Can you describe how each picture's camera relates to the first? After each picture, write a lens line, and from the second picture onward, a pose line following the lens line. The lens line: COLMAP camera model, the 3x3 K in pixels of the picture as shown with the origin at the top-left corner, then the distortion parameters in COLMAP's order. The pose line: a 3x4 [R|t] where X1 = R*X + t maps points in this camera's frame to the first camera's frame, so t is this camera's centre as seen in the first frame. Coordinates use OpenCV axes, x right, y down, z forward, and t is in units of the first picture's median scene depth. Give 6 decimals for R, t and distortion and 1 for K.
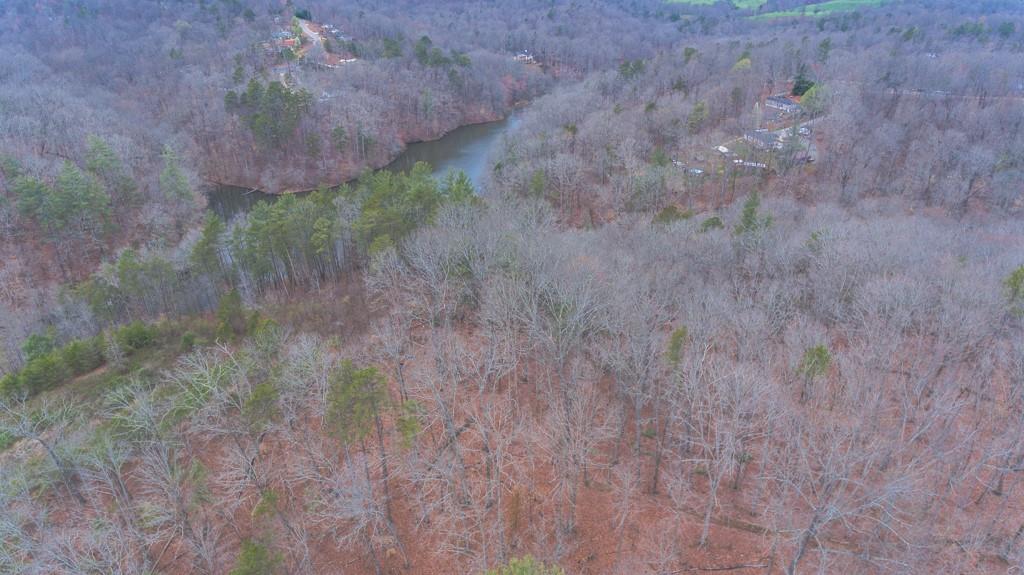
lens RADIAL K [[603.0, 0, 507.1], [0, 603.0, 283.6], [0, 0, 1]] dist [0.003282, -0.001011]
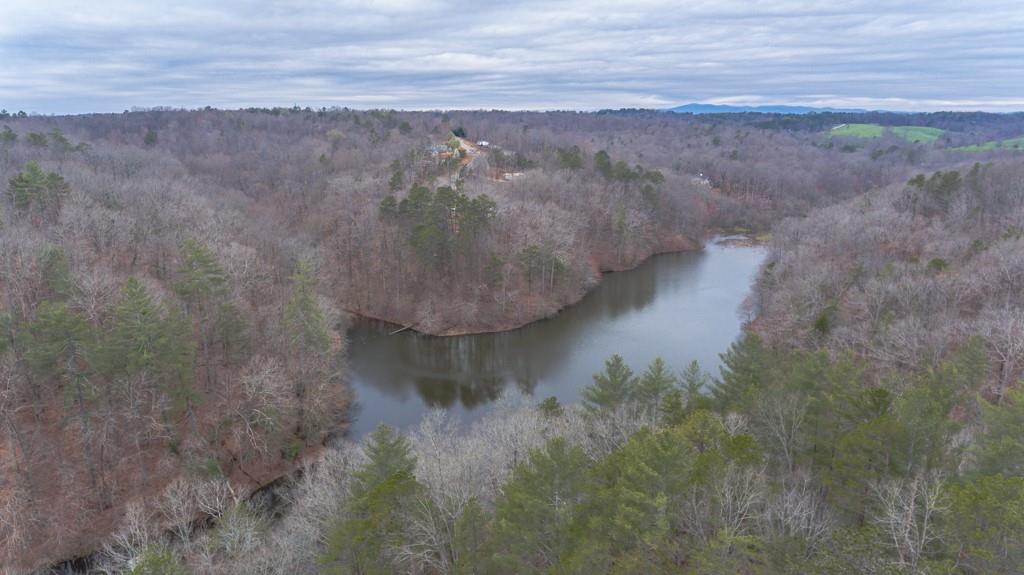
lens RADIAL K [[603.0, 0, 513.9], [0, 603.0, 289.7], [0, 0, 1]] dist [0.003282, -0.001011]
pose [[0.986212, 0.050443, -0.157613, -0.165701], [-0.080877, 0.977837, -0.193114, -0.064959], [0.144379, 0.203198, 0.968434, 0.289947]]
